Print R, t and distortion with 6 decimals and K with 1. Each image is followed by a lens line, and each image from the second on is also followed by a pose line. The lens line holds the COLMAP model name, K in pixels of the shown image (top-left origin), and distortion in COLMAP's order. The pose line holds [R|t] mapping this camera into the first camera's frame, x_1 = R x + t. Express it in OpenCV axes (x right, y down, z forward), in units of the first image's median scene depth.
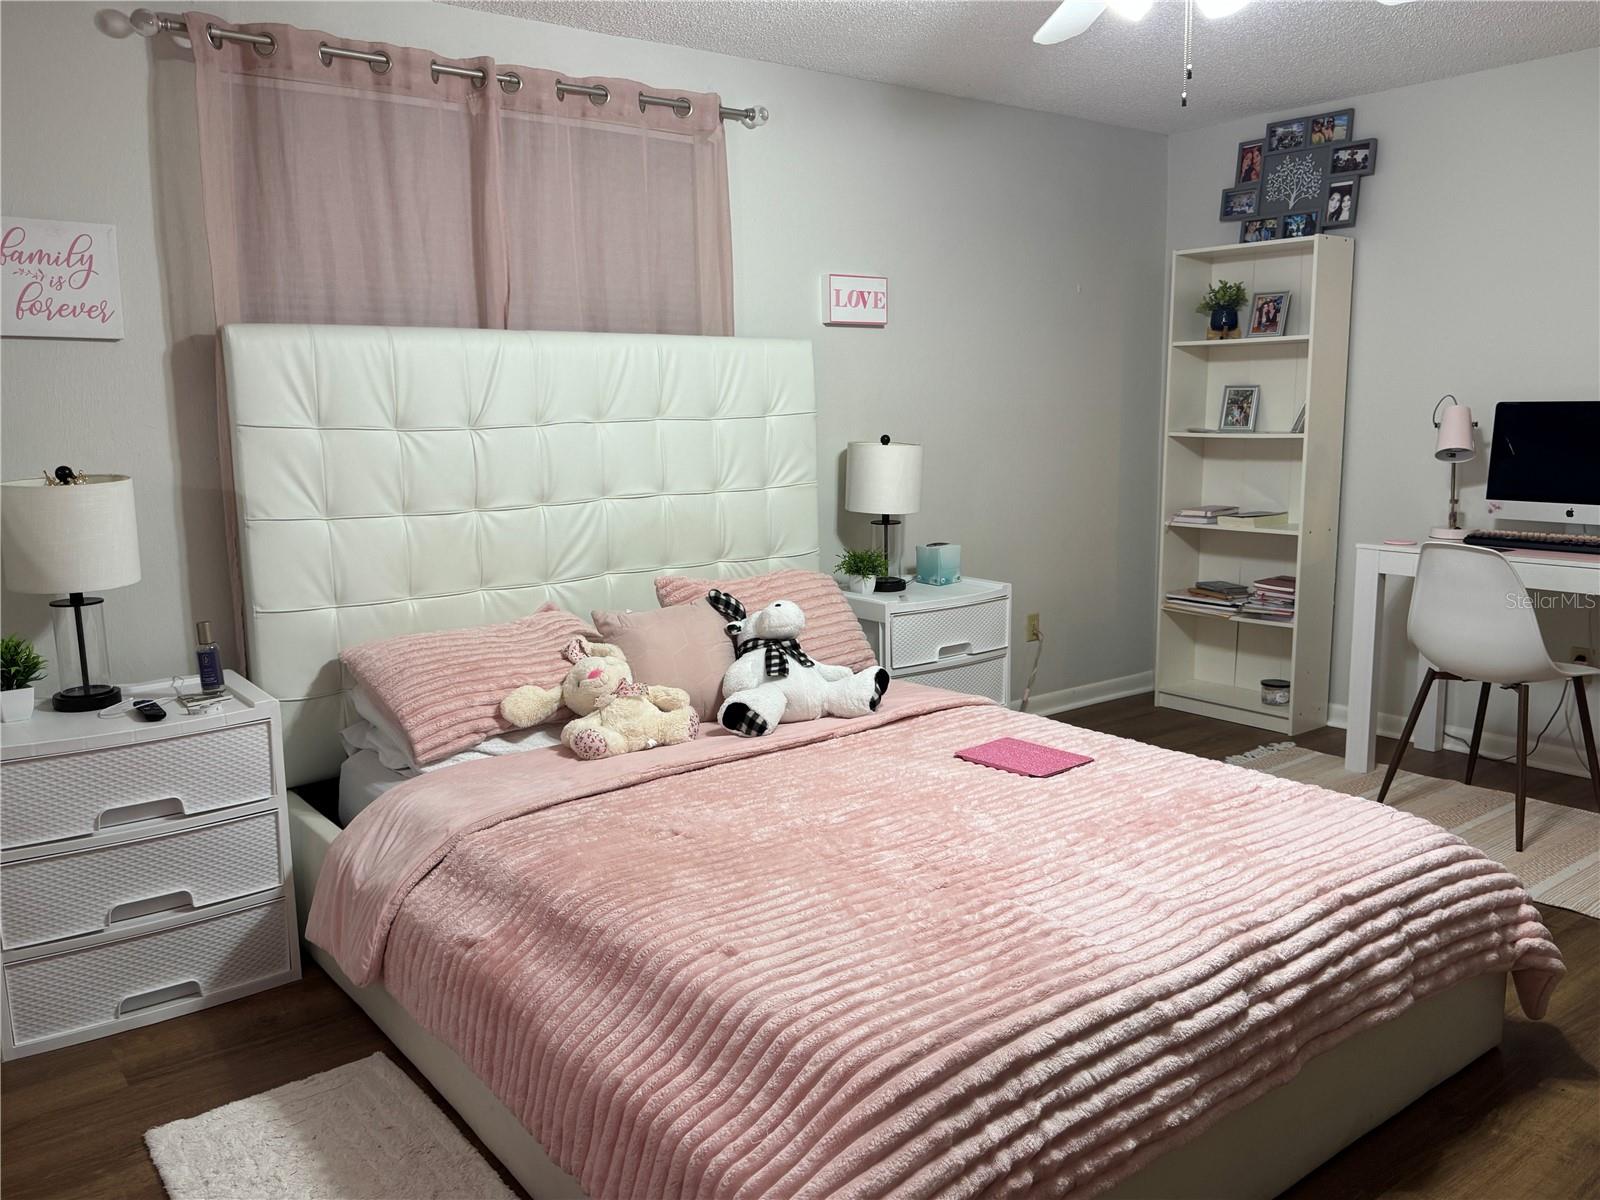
lens RADIAL K [[1268.2, 0, 803.6], [0, 1268.2, 615.5], [0, 0, 1]] dist [0.018056, -0.004125]
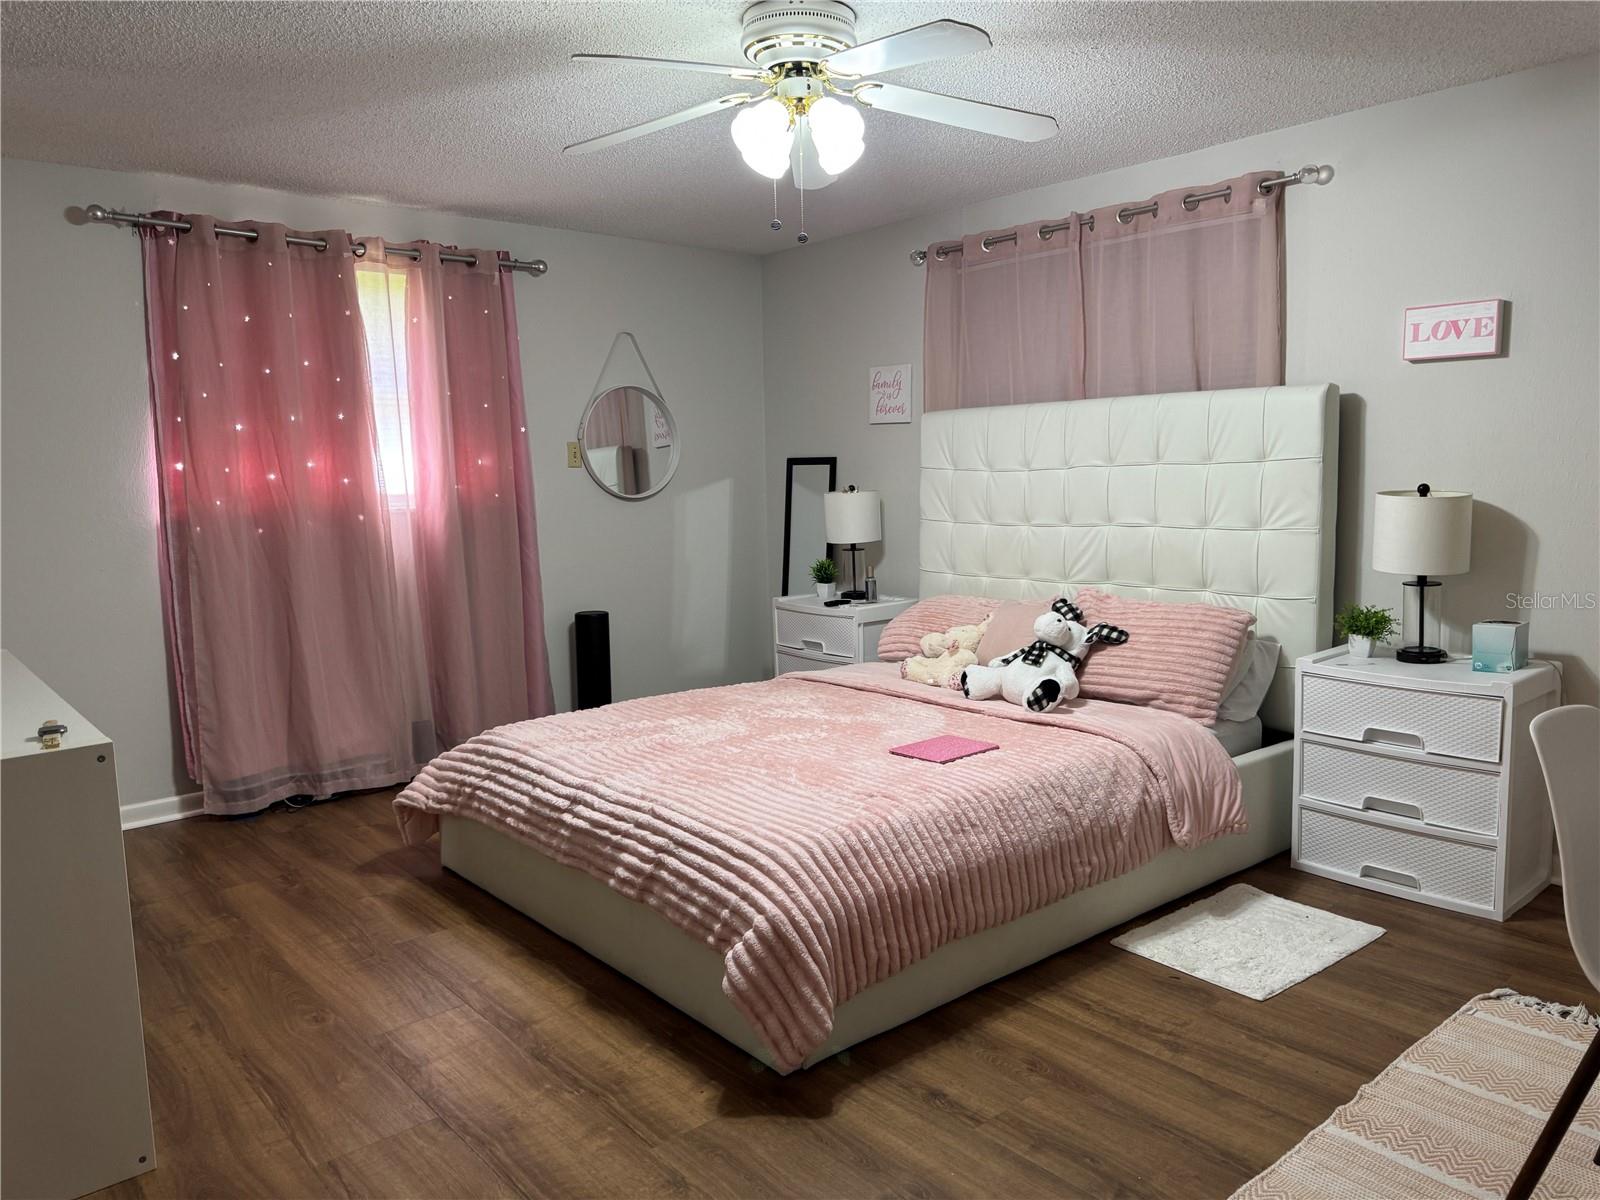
lens RADIAL K [[1133.9, 0, 804.4], [0, 1133.9, 586.5], [0, 0, 1]] dist [0.061371, -0.009318]
pose [[0.044241, 0.121436, -0.991613, 1.312428], [-0.148847, 0.982307, 0.113656, -0.153627], [0.987870, 0.142570, 0.061534, 0.830430]]
